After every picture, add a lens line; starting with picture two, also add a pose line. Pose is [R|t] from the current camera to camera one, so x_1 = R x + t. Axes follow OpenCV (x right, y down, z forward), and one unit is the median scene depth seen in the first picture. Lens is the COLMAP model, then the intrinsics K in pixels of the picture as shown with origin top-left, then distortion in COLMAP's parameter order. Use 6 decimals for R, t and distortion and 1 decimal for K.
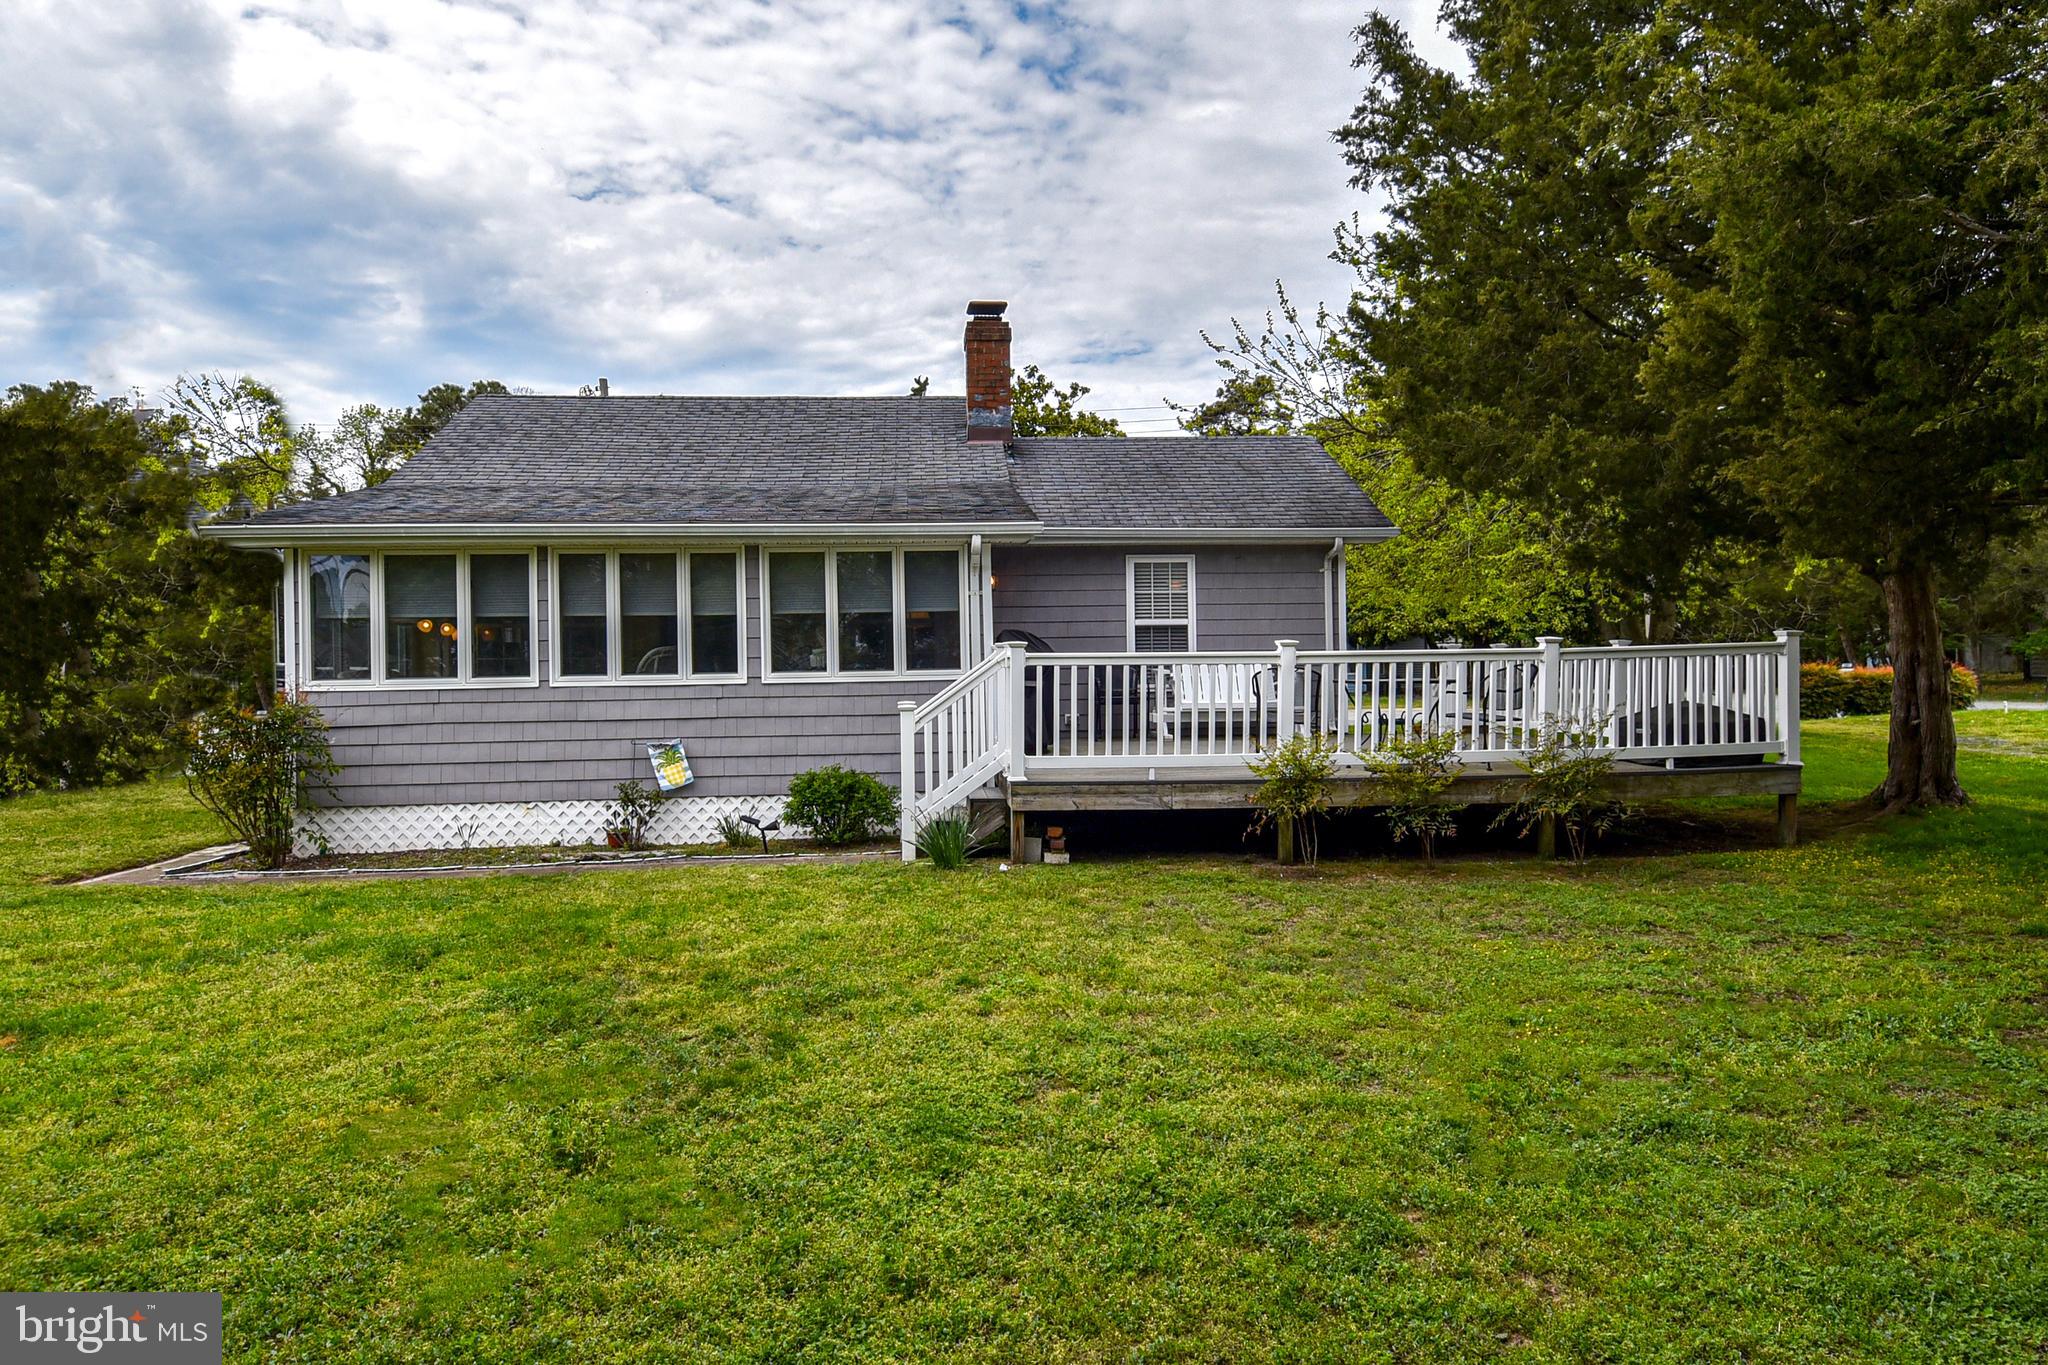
lens RADIAL K [[1189.9, 0, 1023.9], [0, 1189.9, 686.1], [0, 0, 1]] dist [-0.003589, -0.000606]
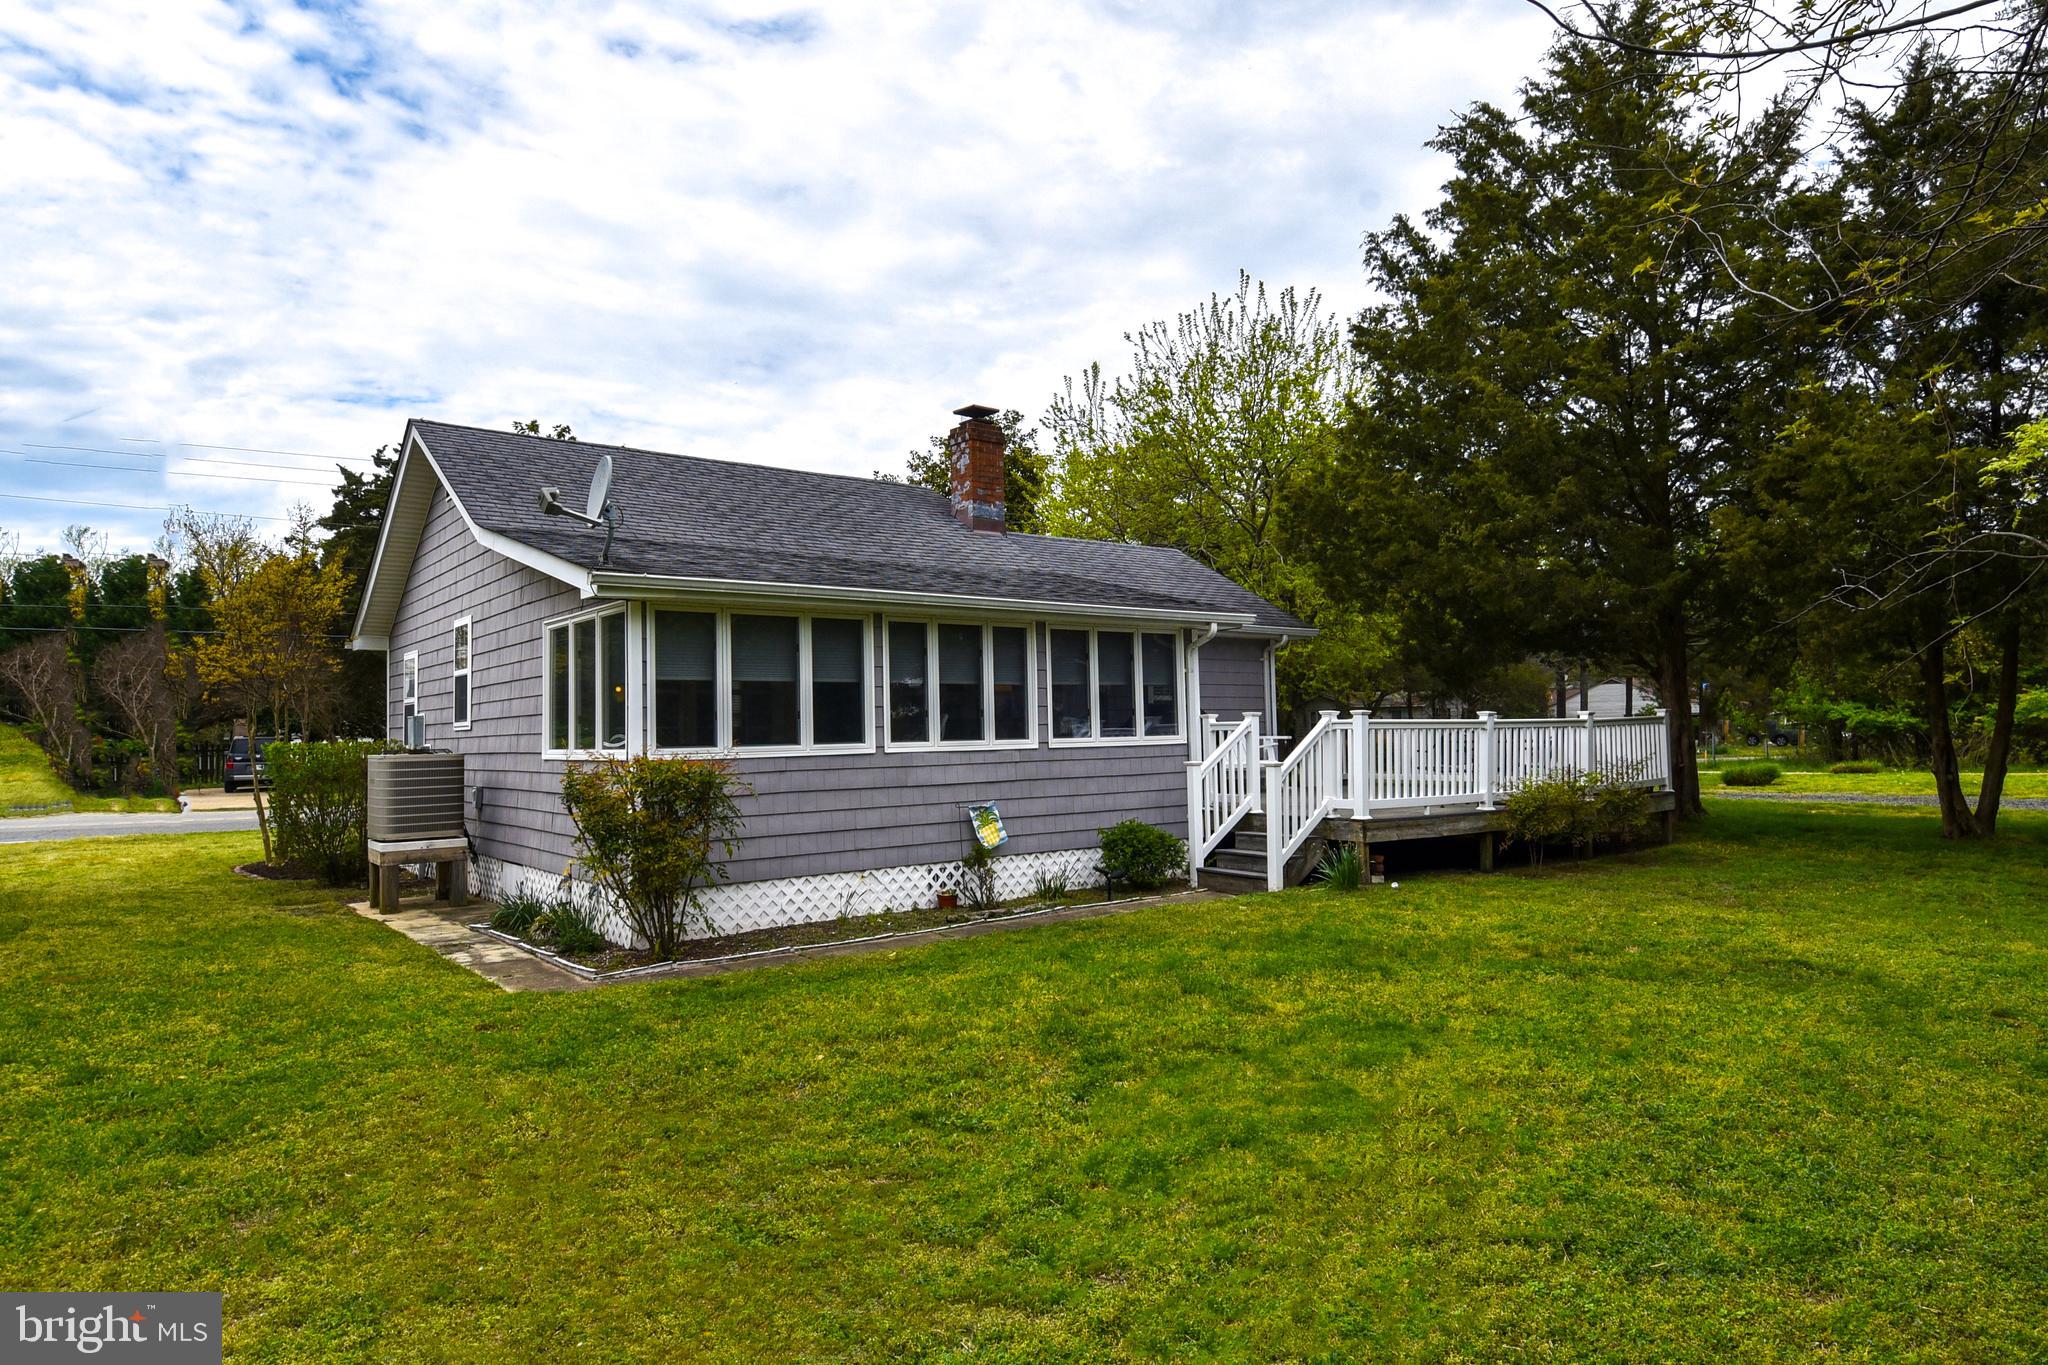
lens RADIAL K [[1205.6, 0, 1022.8], [0, 1205.6, 685.8], [0, 0, 1]] dist [-0.003316, -0.005132]
pose [[0.843327, 0.019896, 0.537032, -0.842115], [0.015575, 0.997990, -0.061431, 0.008456], [-0.537175, 0.060171, 0.841322, 0.080362]]
